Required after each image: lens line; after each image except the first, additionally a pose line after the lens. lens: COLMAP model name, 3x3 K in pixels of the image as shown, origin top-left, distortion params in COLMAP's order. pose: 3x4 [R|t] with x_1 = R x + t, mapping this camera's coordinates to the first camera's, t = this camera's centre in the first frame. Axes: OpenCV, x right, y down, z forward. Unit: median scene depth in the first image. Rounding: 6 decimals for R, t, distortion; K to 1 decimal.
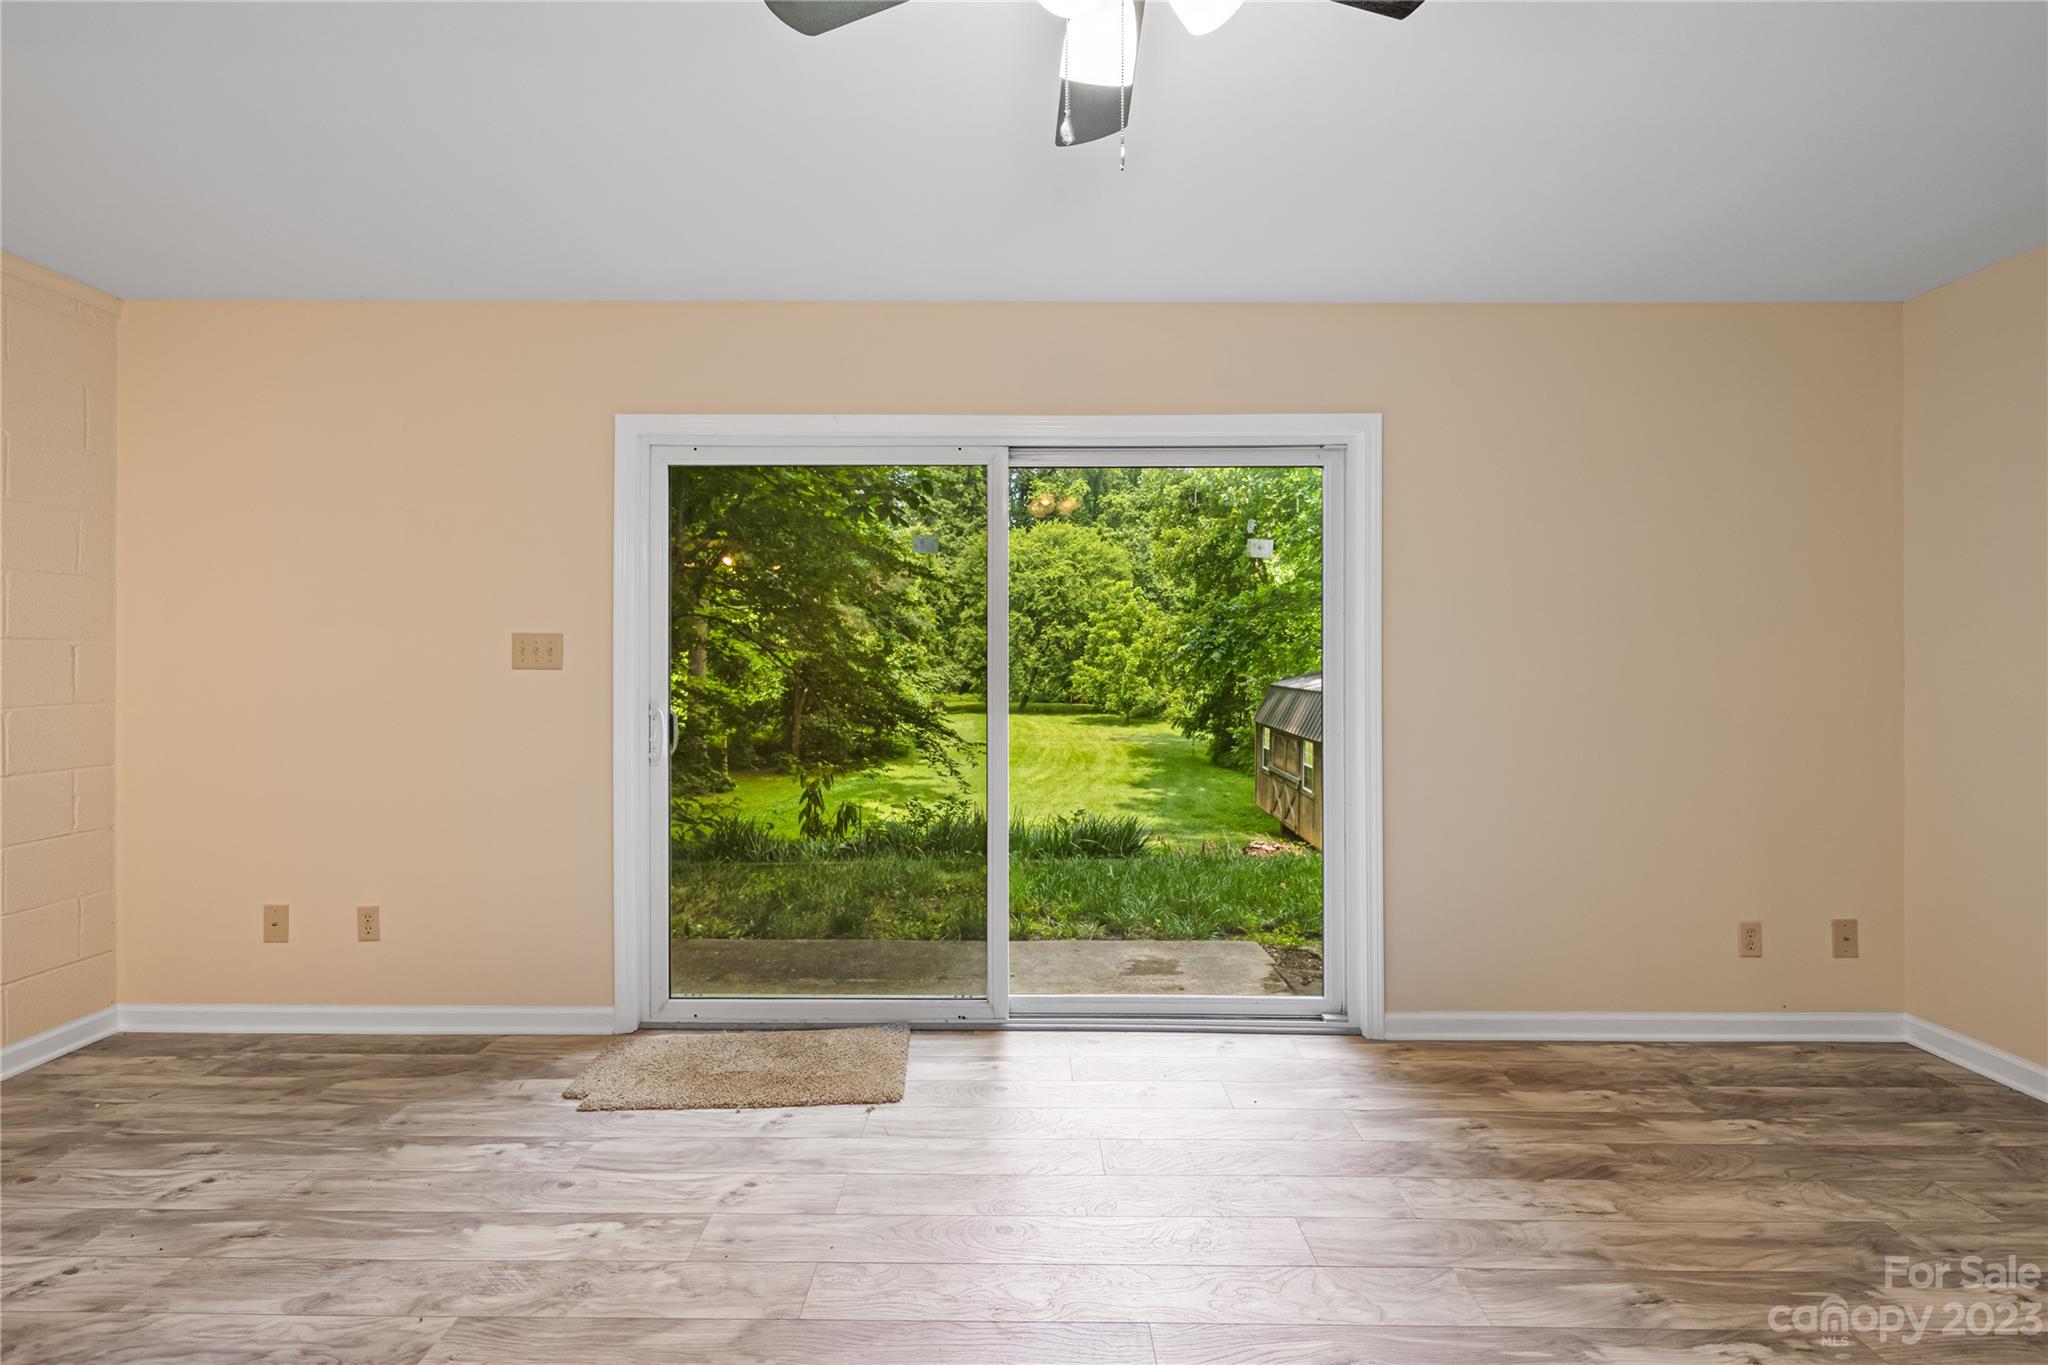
lens RADIAL K [[868.8, 0, 999.8], [0, 868.8, 665.8], [0, 0, 1]] dist [0.001652, 0.000298]
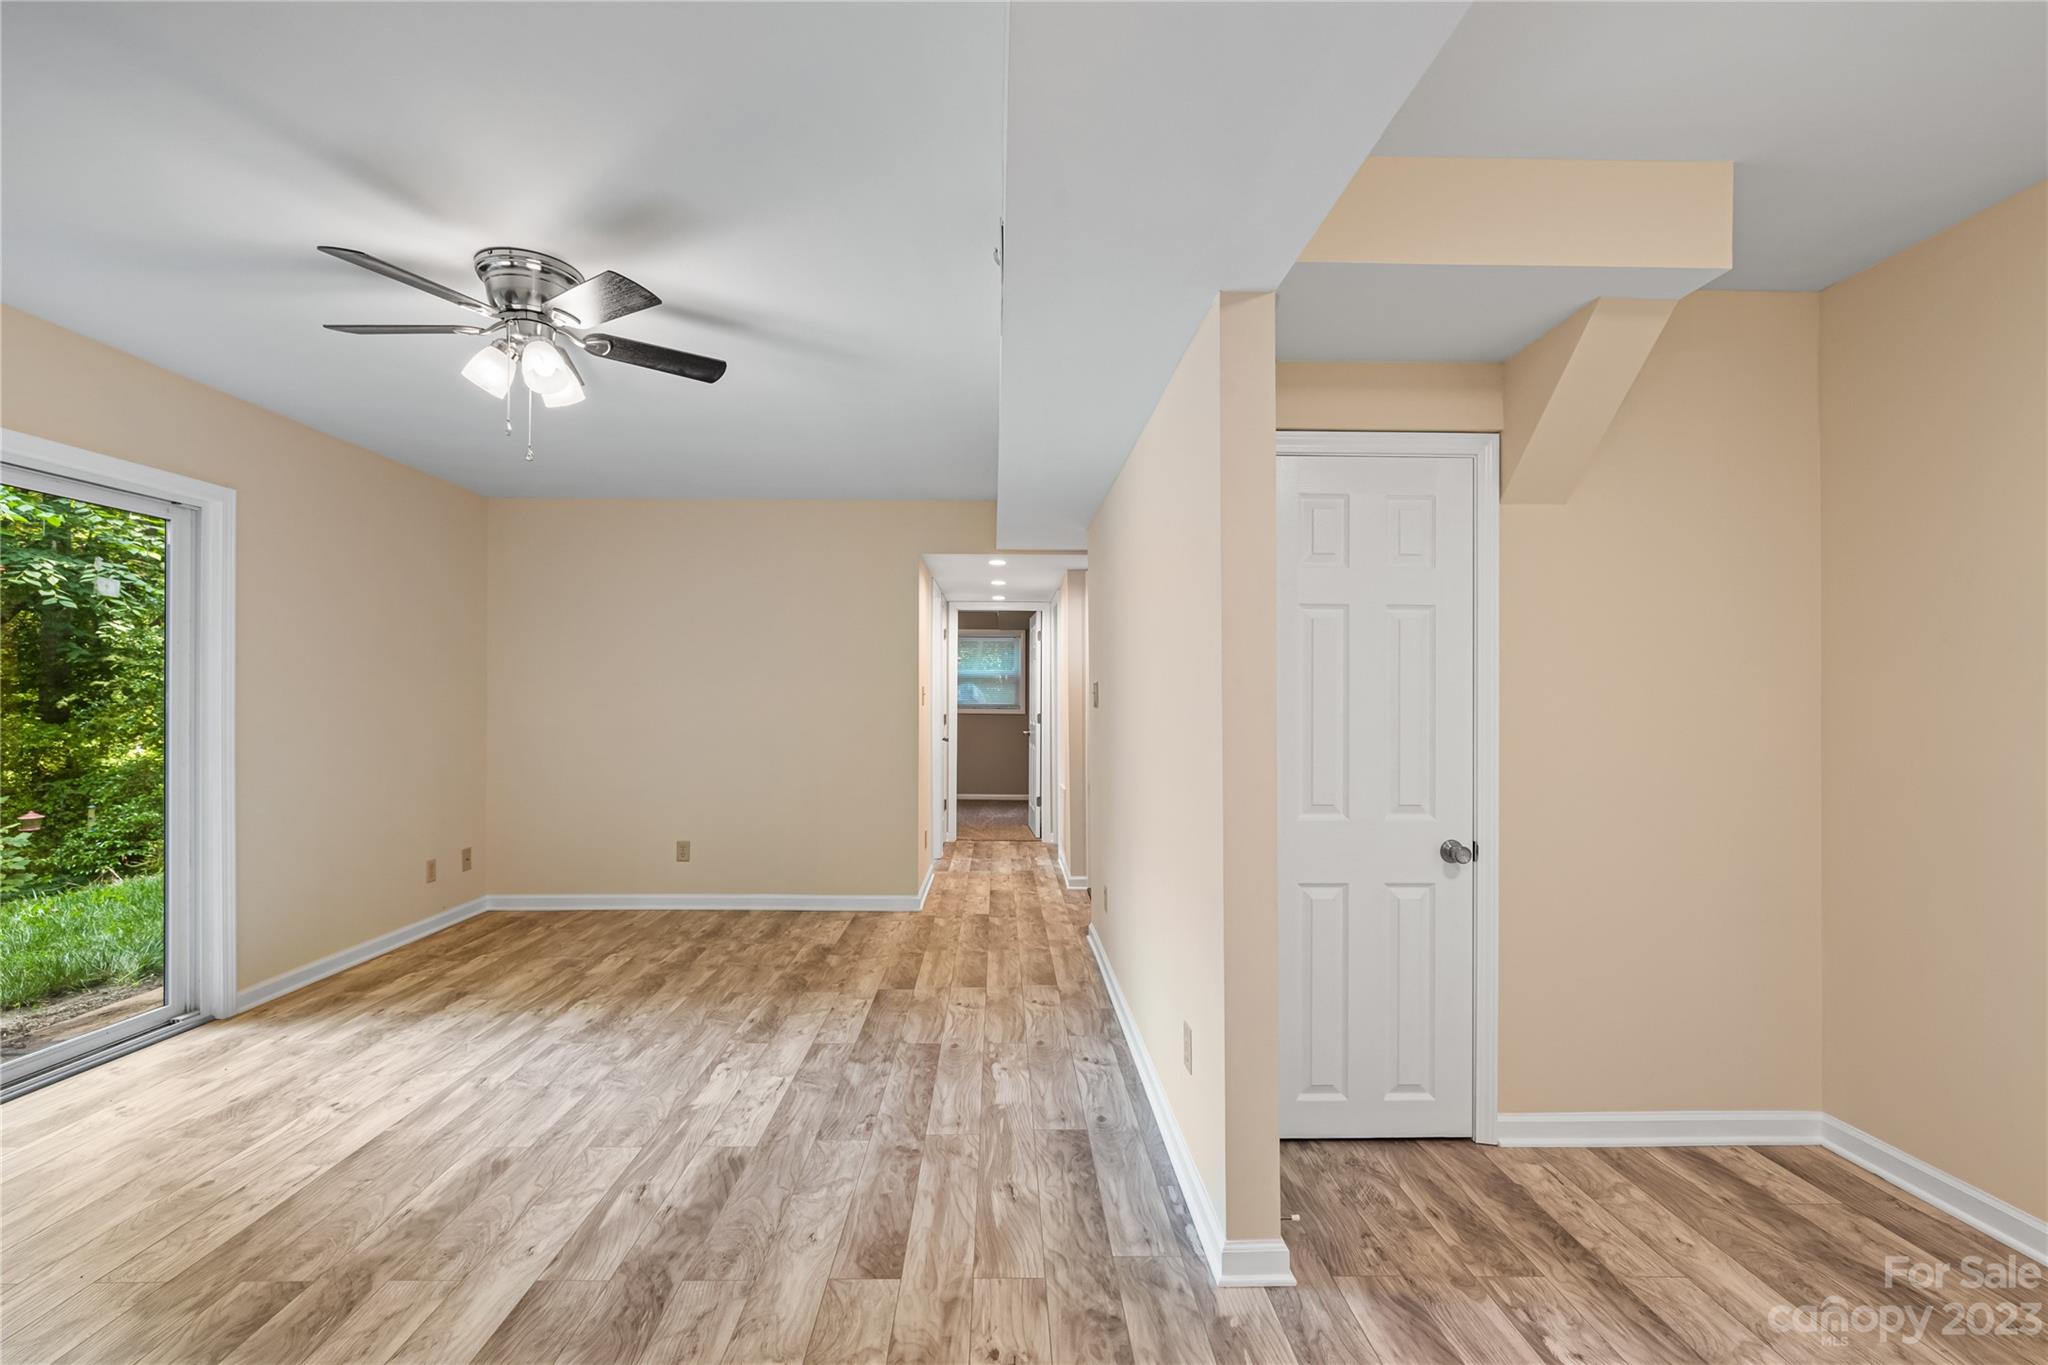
lens RADIAL K [[872.0, 0, 1017.7], [0, 872.0, 680.4], [0, 0, 1]] dist [0.000147, 0.000293]
pose [[-0.031015, 0.022579, 0.999264, -8.599196], [0.001297, 0.999745, -0.022550, -0.015344], [-0.999518, 0.000597, -0.031036, -0.415923]]
